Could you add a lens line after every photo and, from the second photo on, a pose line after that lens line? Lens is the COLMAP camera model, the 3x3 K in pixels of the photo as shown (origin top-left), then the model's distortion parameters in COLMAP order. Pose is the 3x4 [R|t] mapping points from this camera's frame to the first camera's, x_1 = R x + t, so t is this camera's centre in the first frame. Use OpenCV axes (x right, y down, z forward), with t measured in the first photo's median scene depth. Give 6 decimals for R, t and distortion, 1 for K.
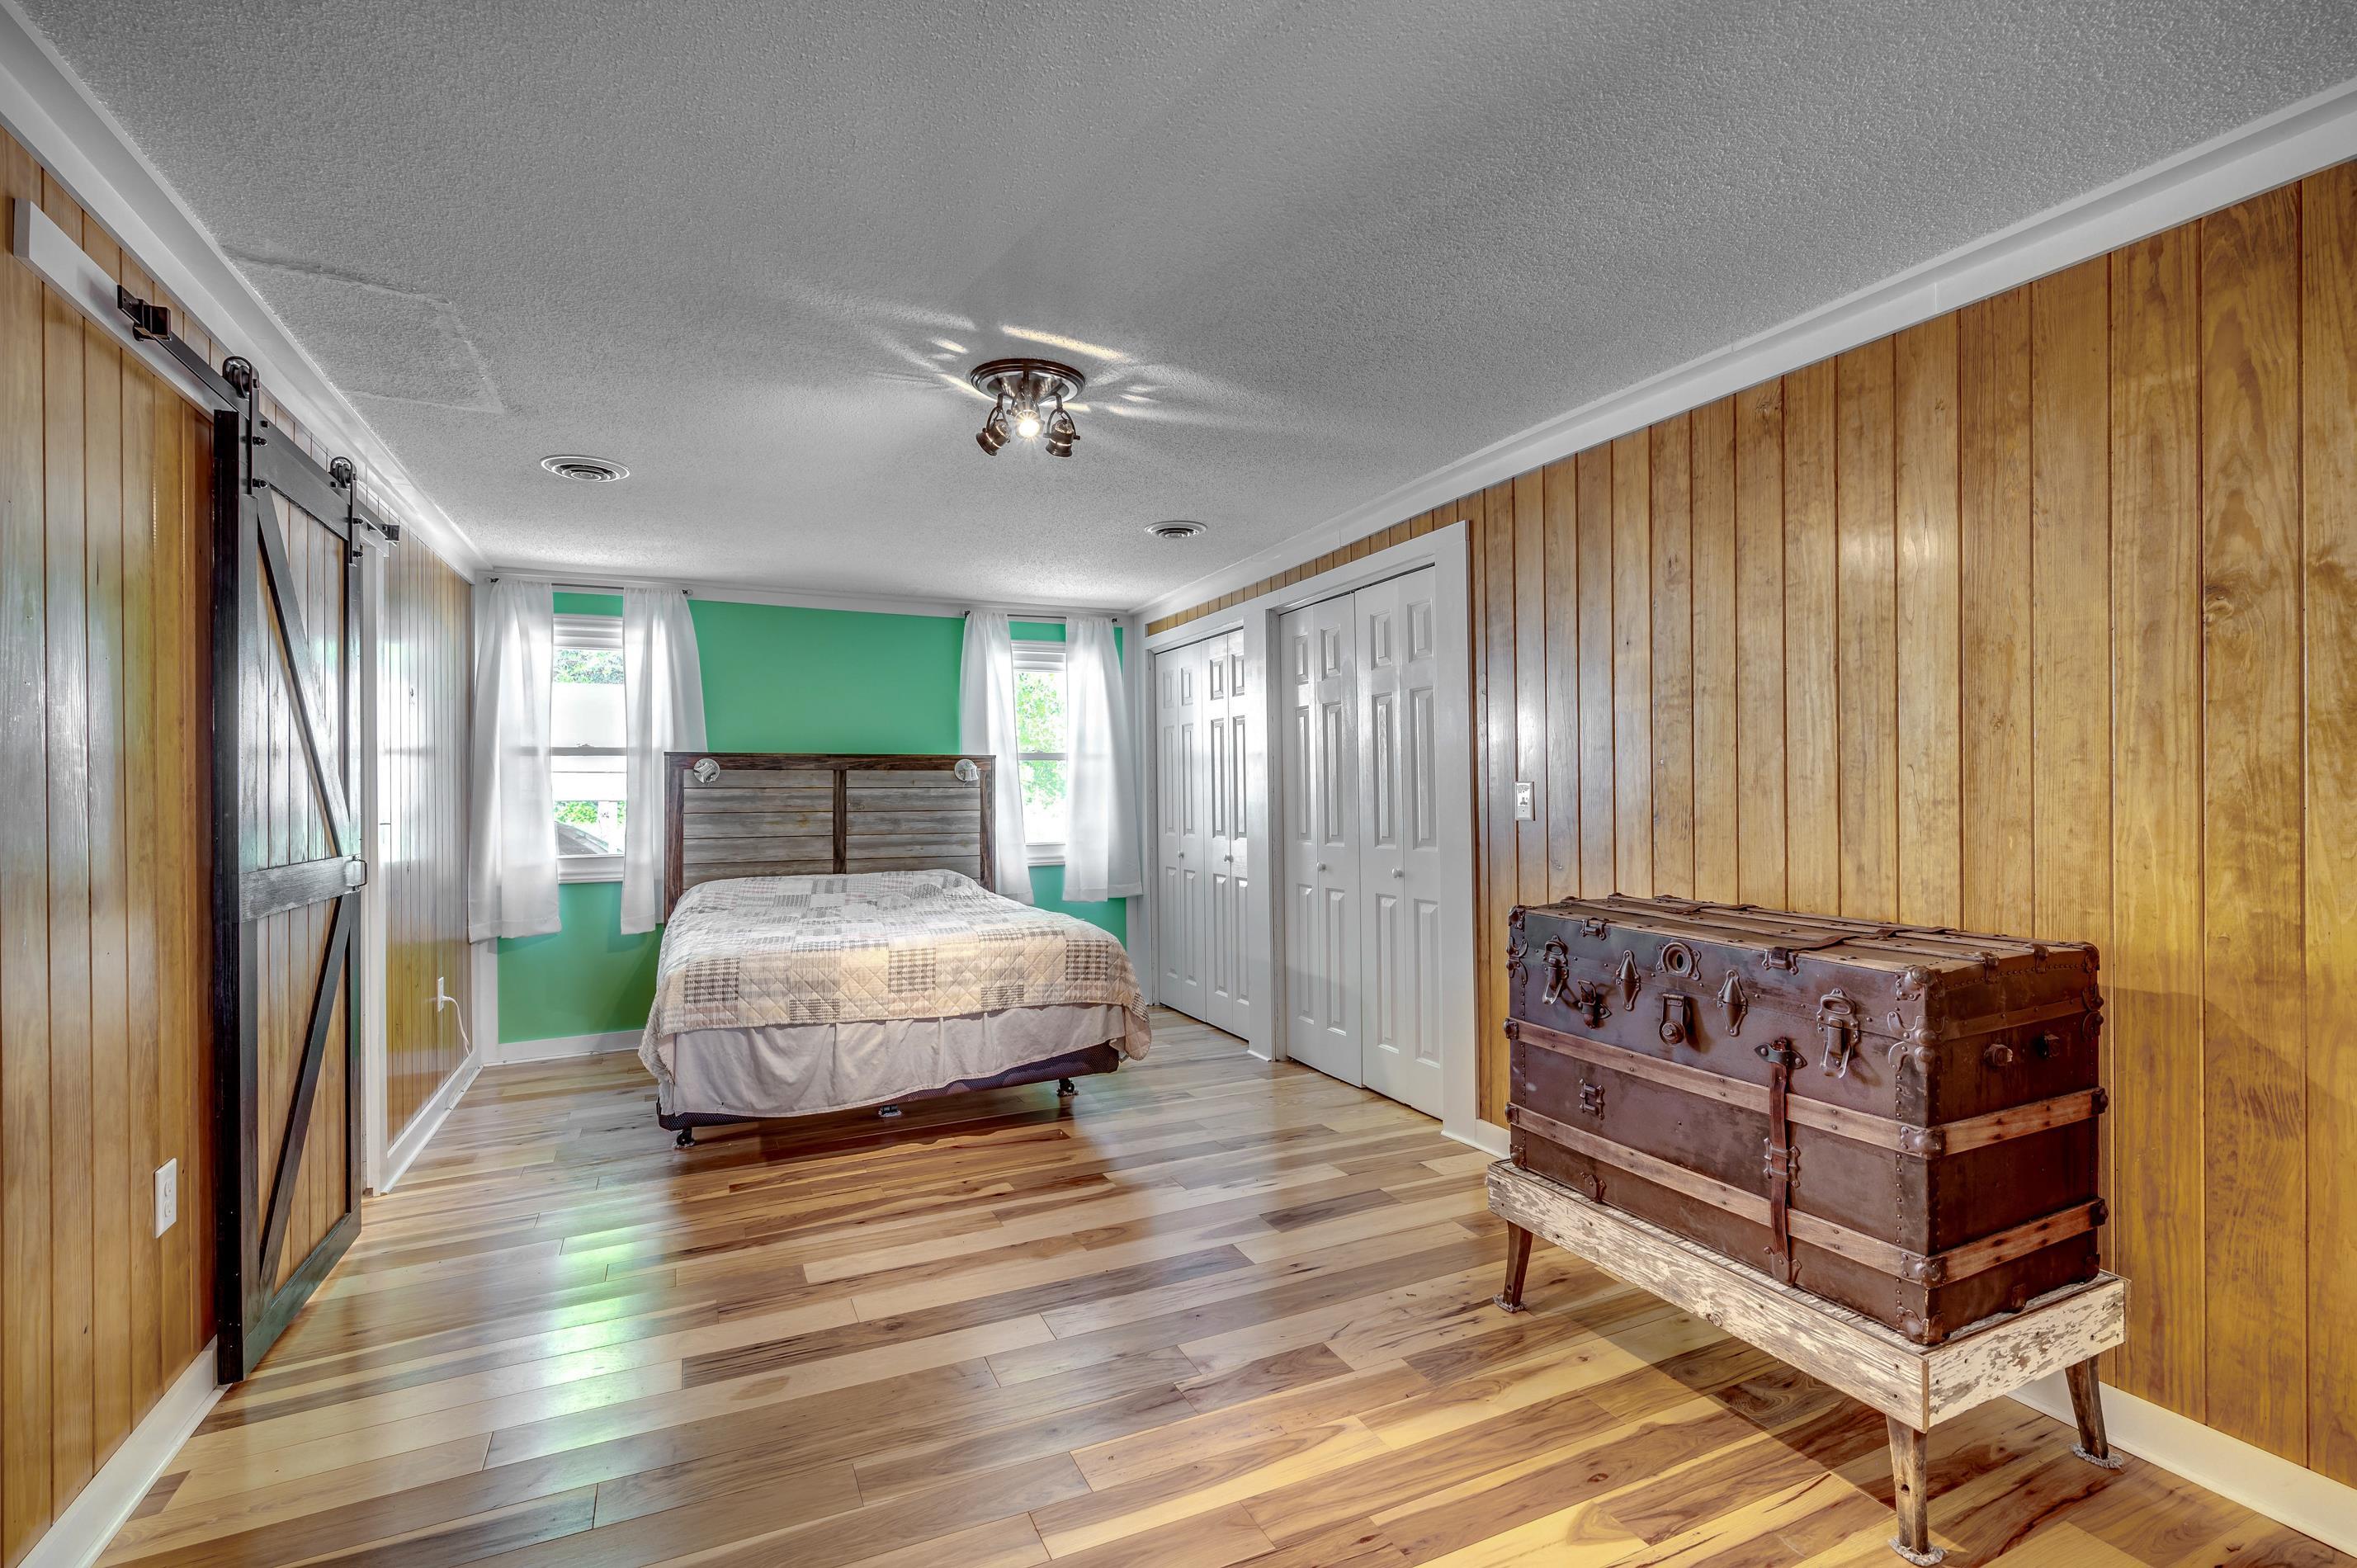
lens RADIAL K [[1055.3, 0, 1183.9], [0, 1055.3, 769.4], [0, 0, 1]] dist [-0.001113, -0.000354]
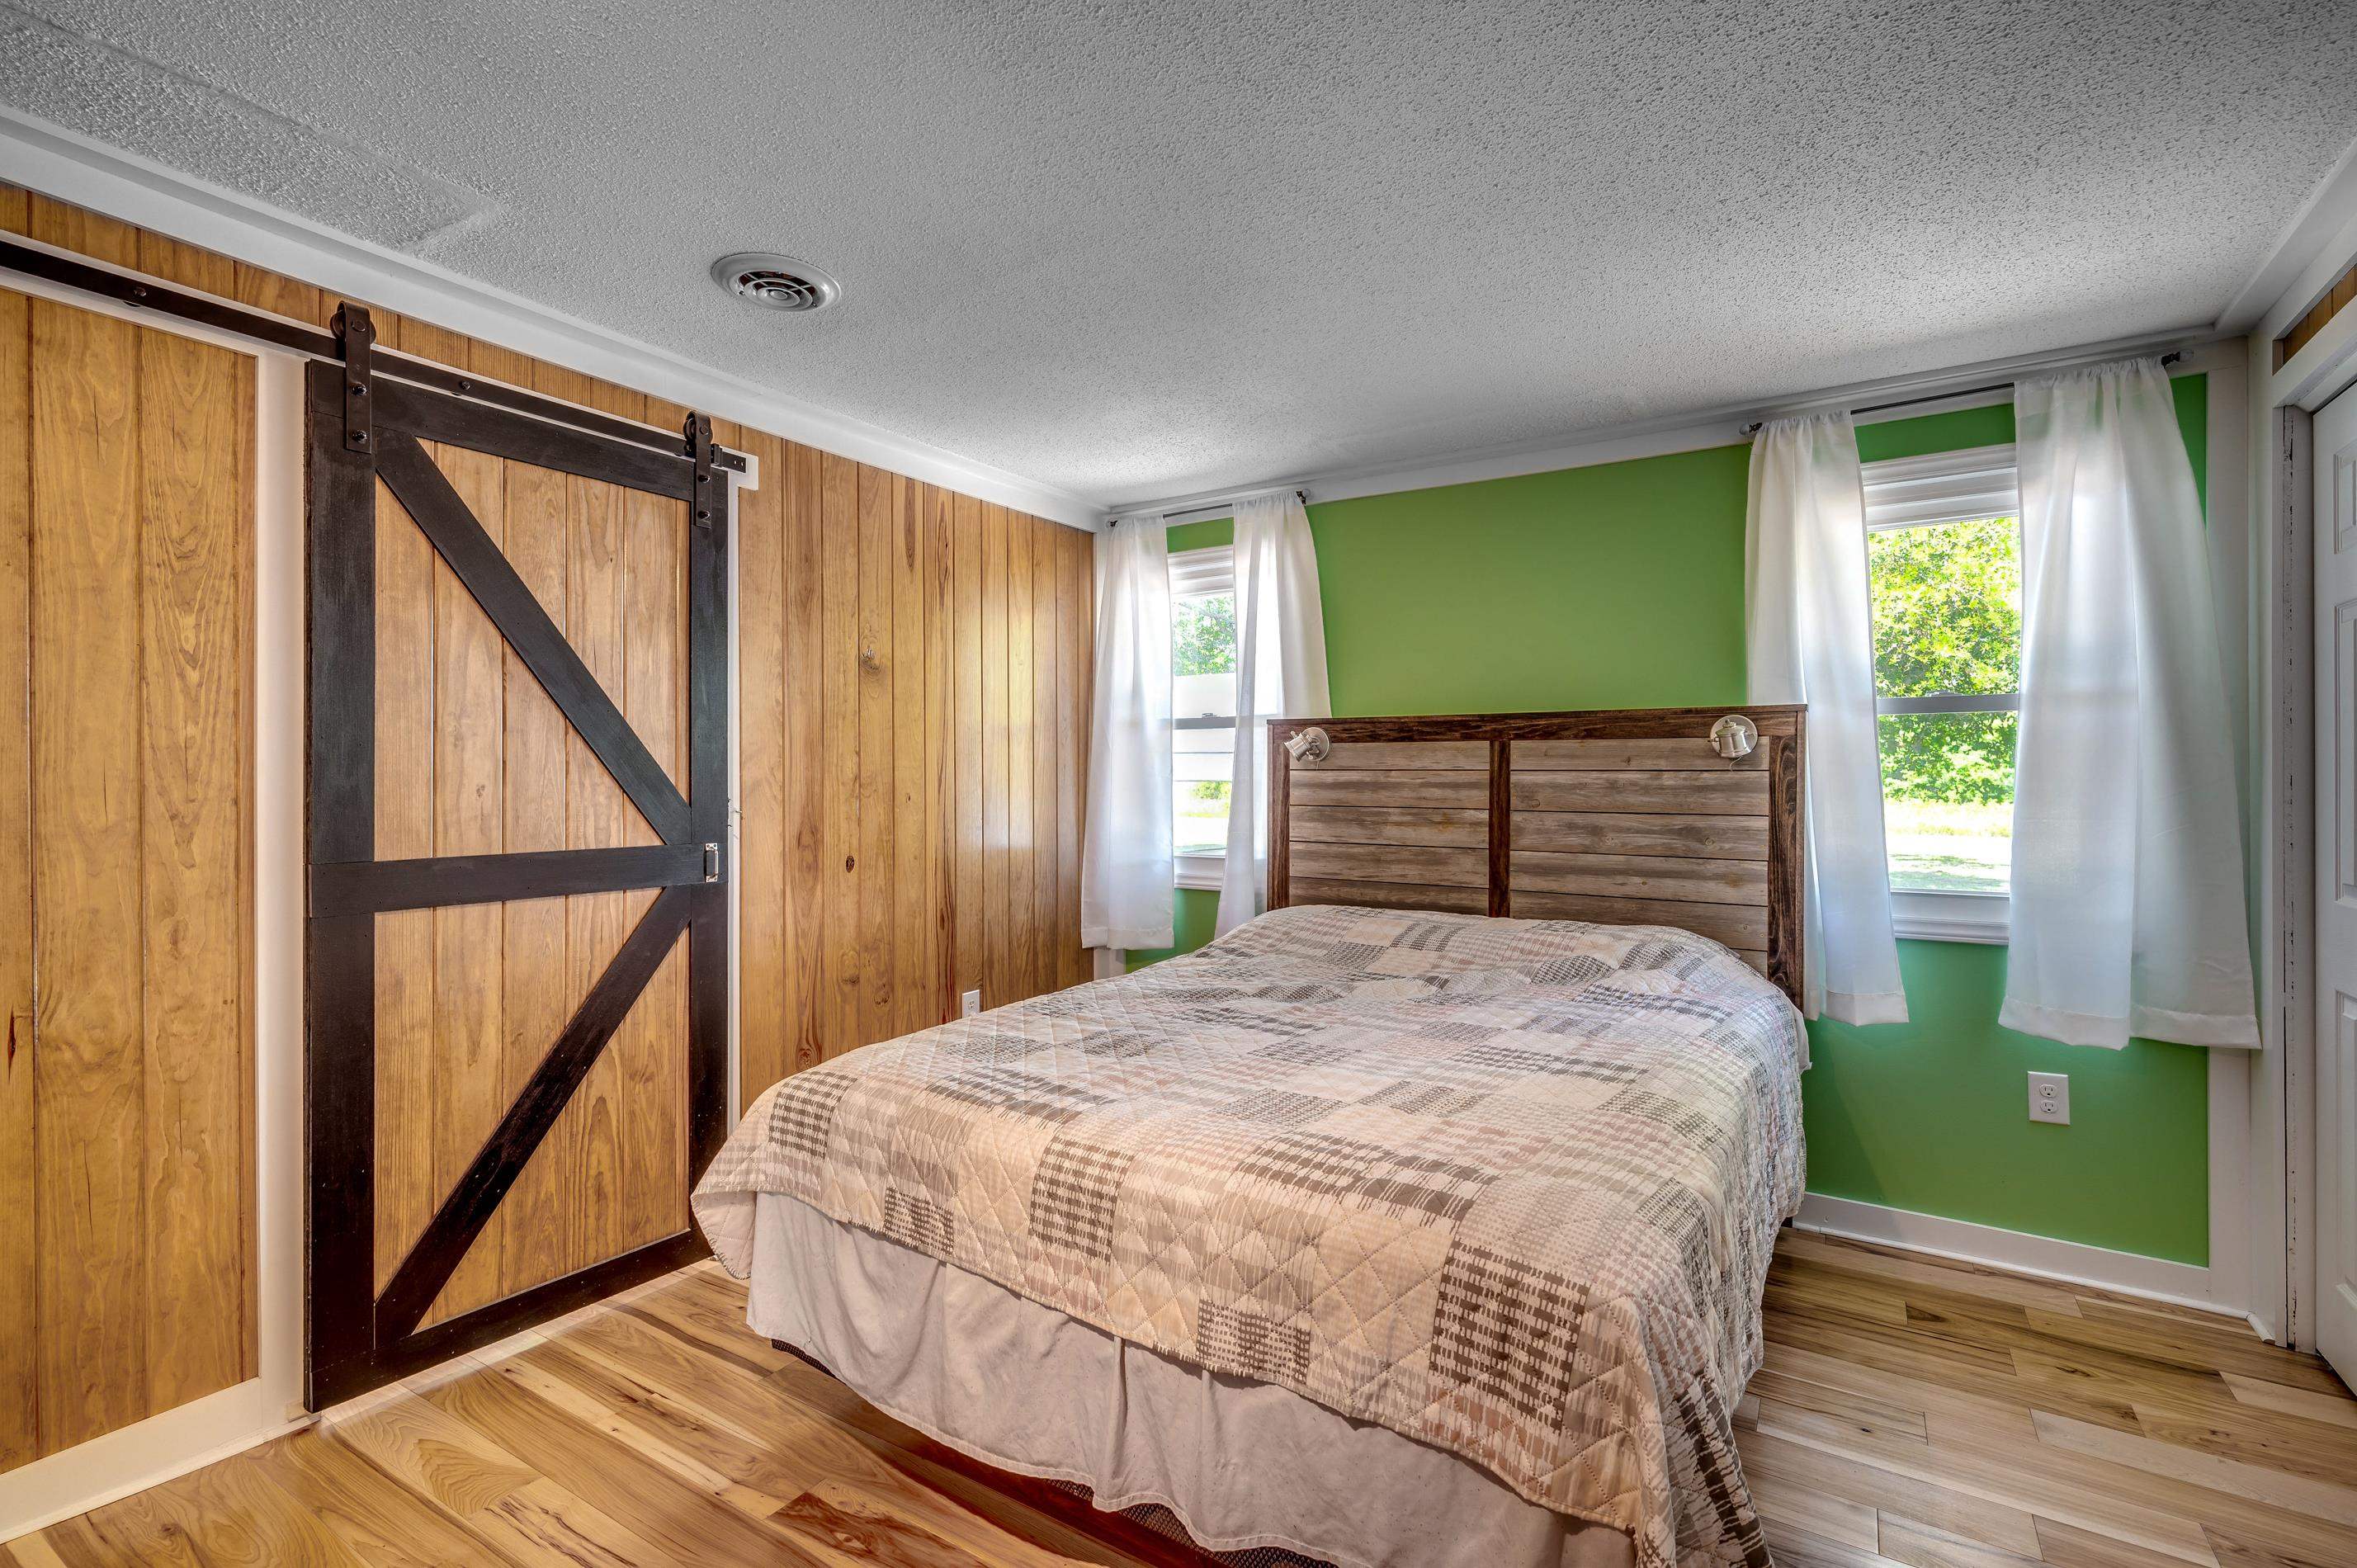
lens RADIAL K [[1055.3, 0, 1183.9], [0, 1055.3, 769.4], [0, 0, 1]] dist [-0.001113, -0.000354]
pose [[0.540397, 0.002417, -0.841407, 0.081272], [0.011605, 0.999879, 0.010326, 0.008854], [0.841330, -0.015344, 0.540303, 0.529299]]
